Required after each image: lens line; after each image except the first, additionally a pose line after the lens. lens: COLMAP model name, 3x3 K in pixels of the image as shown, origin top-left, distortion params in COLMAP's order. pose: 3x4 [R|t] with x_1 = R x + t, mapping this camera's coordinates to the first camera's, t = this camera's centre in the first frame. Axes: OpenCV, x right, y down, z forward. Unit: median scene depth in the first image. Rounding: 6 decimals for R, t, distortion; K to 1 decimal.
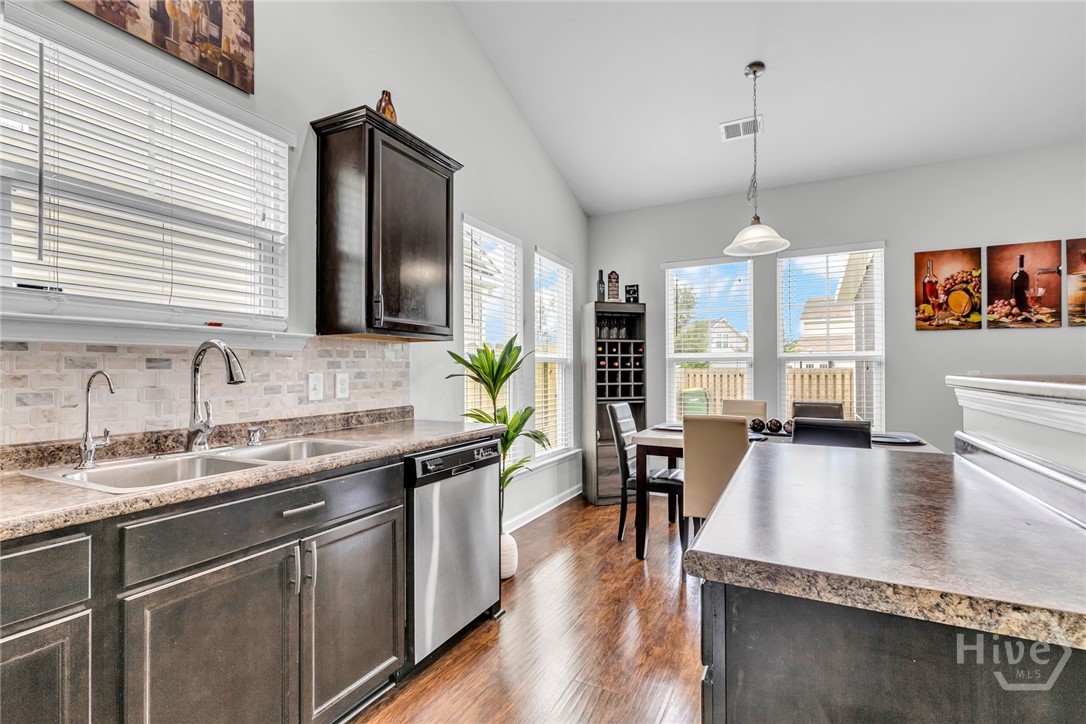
lens RADIAL K [[504.3, 0, 526.4], [0, 504.3, 363.9], [0, 0, 1]] dist [-0.002717, -0.000844]
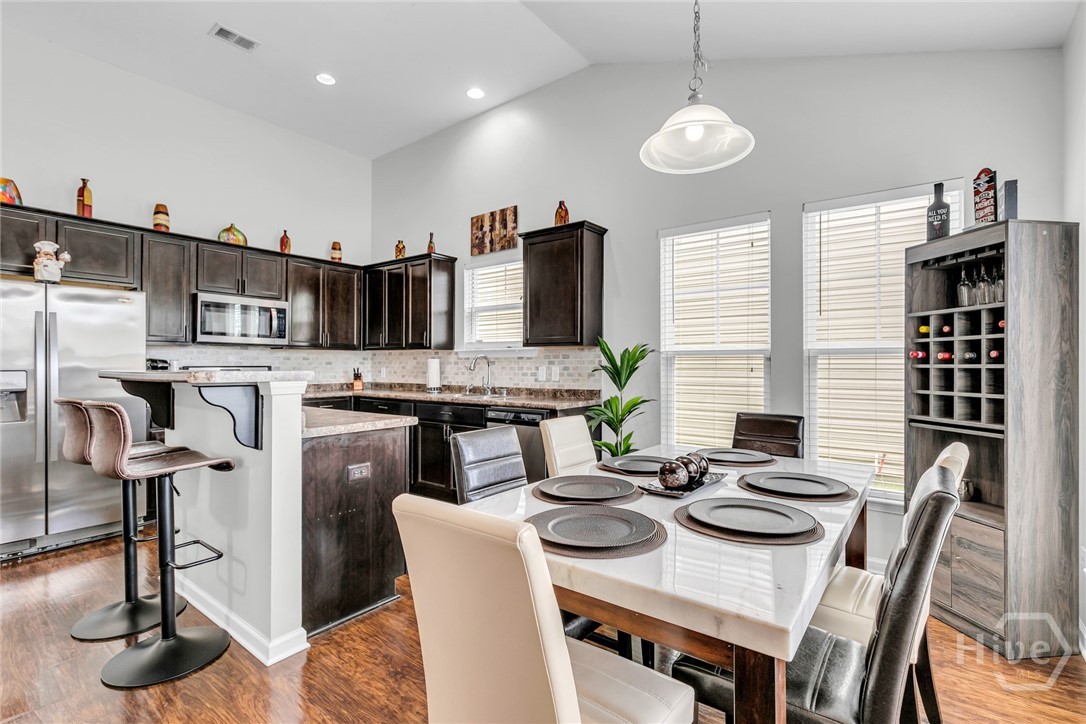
lens RADIAL K [[504.3, 0, 551.0], [0, 504.3, 365.4], [0, 0, 1]] dist [-0.002717, -0.000844]
pose [[-0.167673, 0.004371, -0.985833, 0.816968], [0.012999, 0.999913, 0.002222, 0.004136], [0.985757, -0.012442, -0.167715, 0.724576]]
